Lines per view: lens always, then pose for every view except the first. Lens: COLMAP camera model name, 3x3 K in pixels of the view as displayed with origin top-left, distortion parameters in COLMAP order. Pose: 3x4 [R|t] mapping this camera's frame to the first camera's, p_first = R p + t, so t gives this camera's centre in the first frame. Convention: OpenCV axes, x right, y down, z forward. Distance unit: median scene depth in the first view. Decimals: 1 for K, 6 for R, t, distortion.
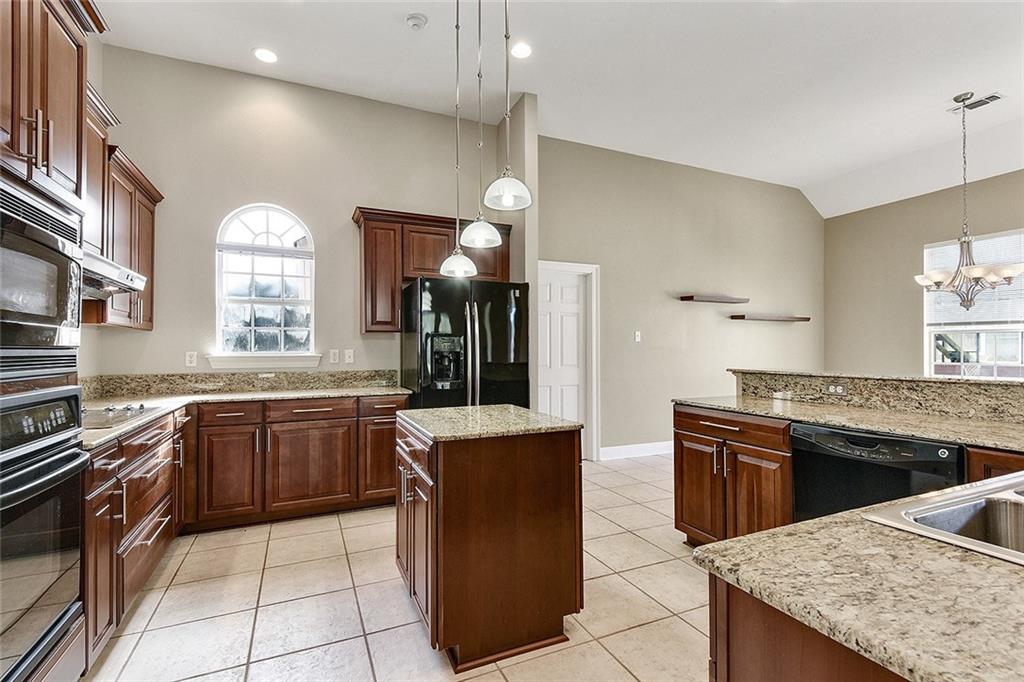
lens RADIAL K [[476.7, 0, 512.6], [0, 476.7, 349.2], [0, 0, 1]] dist [0.003963, 0.000473]
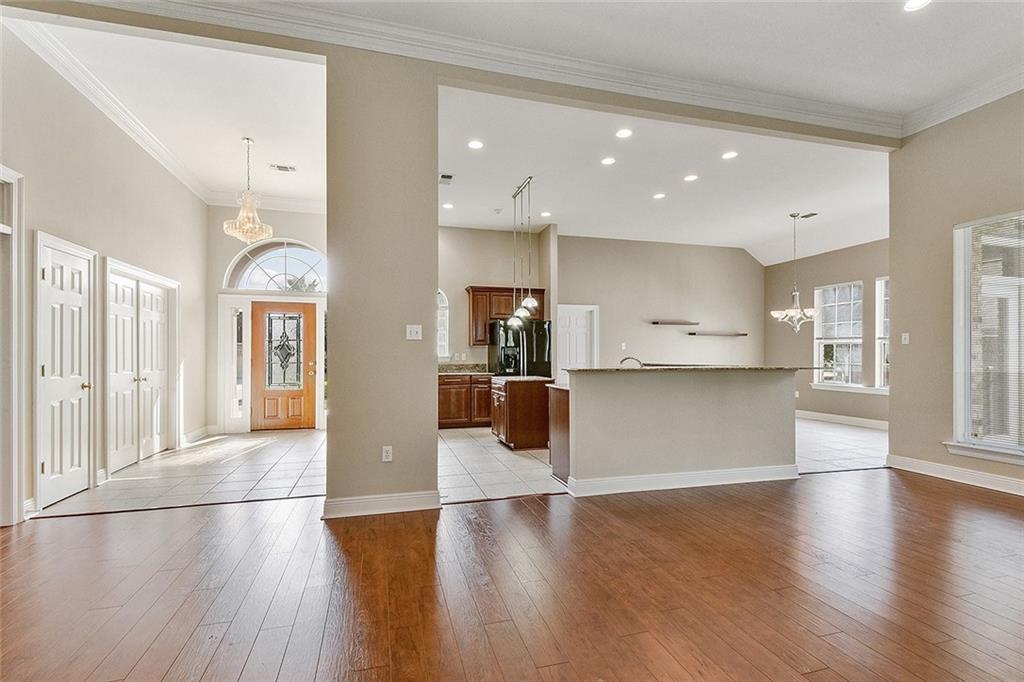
lens RADIAL K [[476.7, 0, 512.6], [0, 476.7, 349.2], [0, 0, 1]] dist [0.003963, 0.000473]
pose [[0.989222, 0.002054, -0.146408, 0.162475], [-0.002966, 0.999978, -0.006010, -0.006465], [0.146392, 0.006380, 0.989206, -0.994395]]
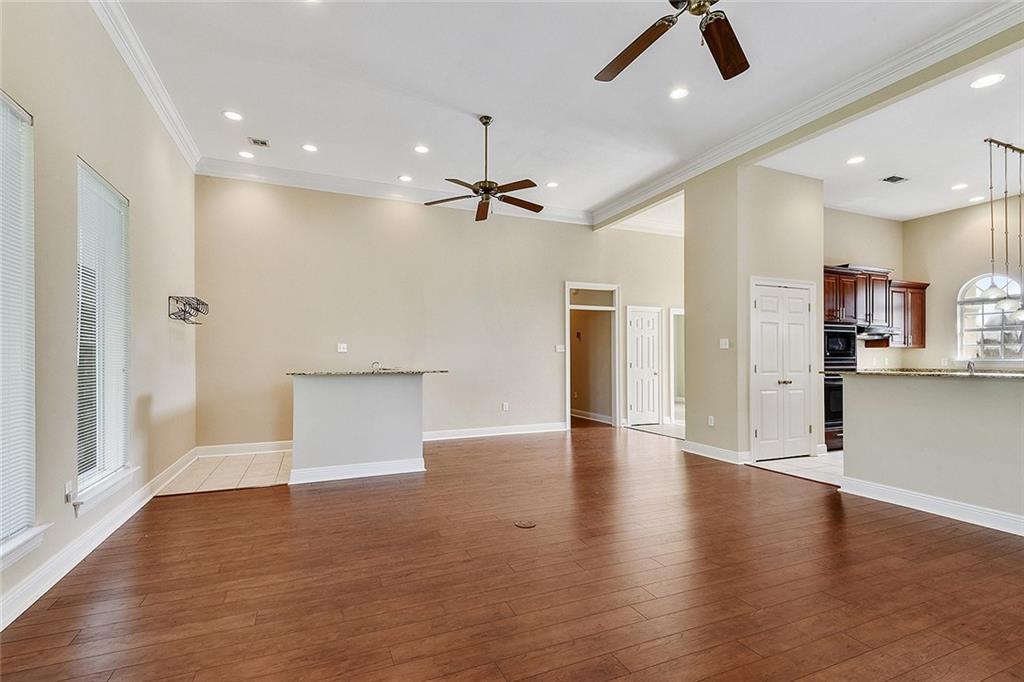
lens RADIAL K [[476.7, 0, 512.6], [0, 476.7, 349.2], [0, 0, 1]] dist [0.003963, 0.000473]
pose [[-0.022096, -0.015505, -0.999636, 1.253767], [0.004160, 0.999870, -0.015601, -0.008530], [0.999747, -0.004503, -0.022028, -0.698613]]
